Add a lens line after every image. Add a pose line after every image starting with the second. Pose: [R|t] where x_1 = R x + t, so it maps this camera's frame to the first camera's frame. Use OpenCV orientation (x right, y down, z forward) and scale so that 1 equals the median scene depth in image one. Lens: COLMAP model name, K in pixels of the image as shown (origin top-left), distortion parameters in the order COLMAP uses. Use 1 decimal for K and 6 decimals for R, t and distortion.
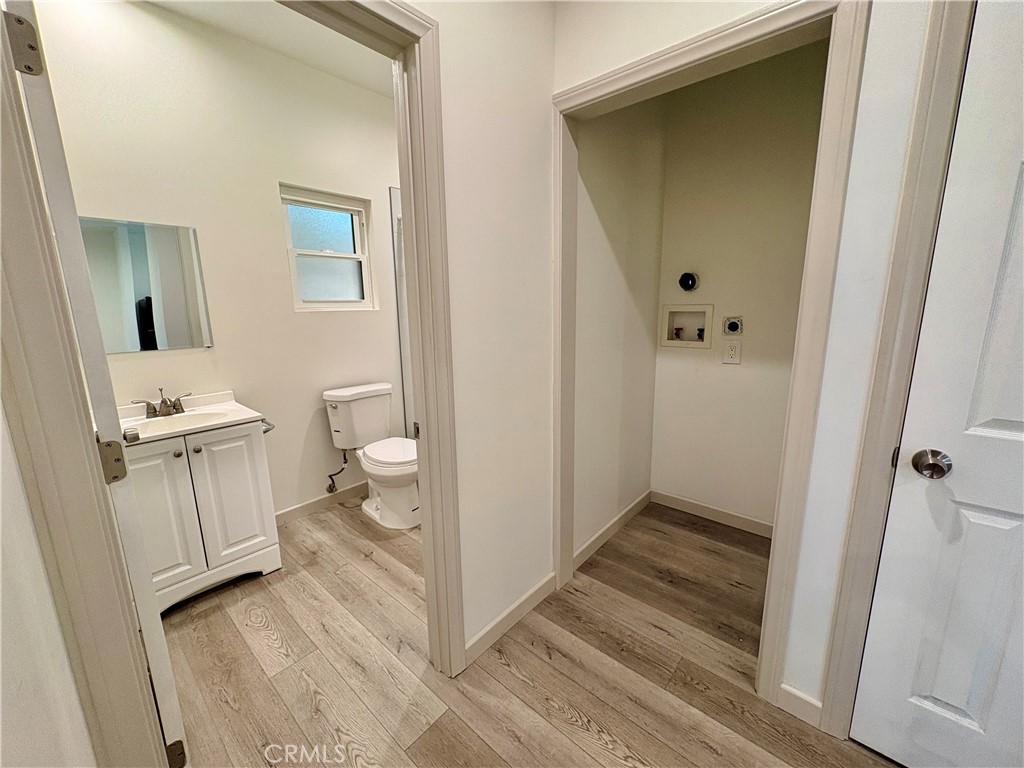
lens RADIAL K [[403.9, 0, 505.9], [0, 403.9, 382.5], [0, 0, 1]] dist [0.003974, 0.000404]
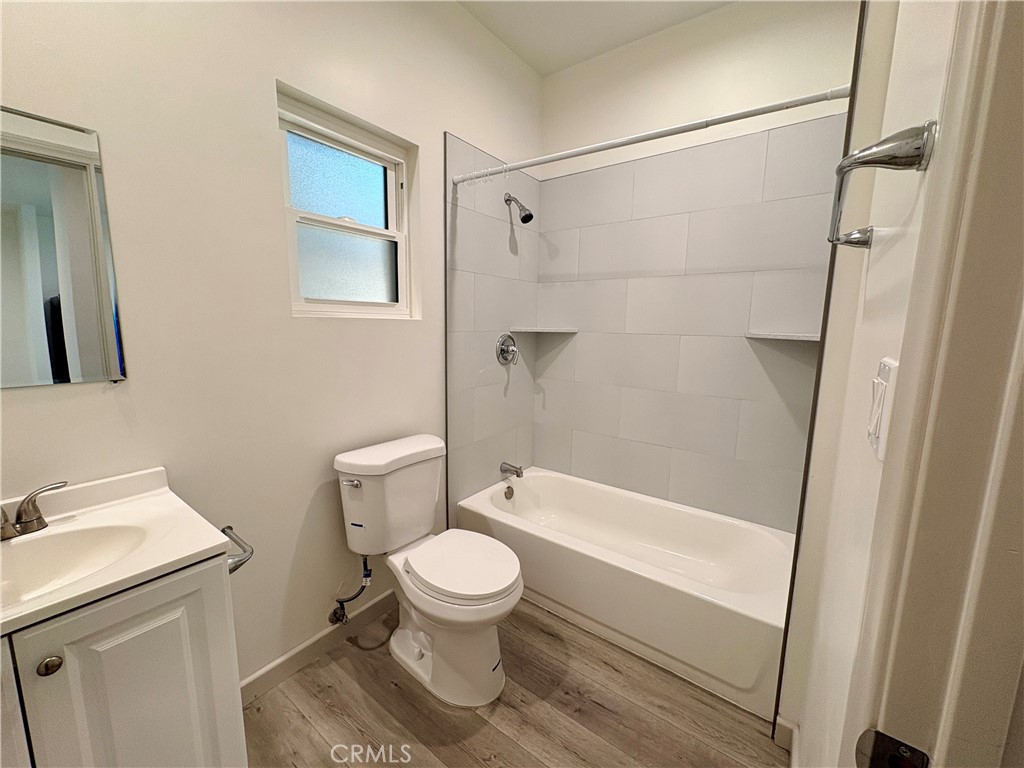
lens RADIAL K [[403.9, 0, 505.9], [0, 403.9, 382.5], [0, 0, 1]] dist [0.003974, 0.000404]
pose [[0.995691, 0.017902, 0.090991, -0.259868], [-0.013667, 0.998803, -0.046962, -0.057743], [-0.091723, 0.045516, 0.994744, 0.393138]]
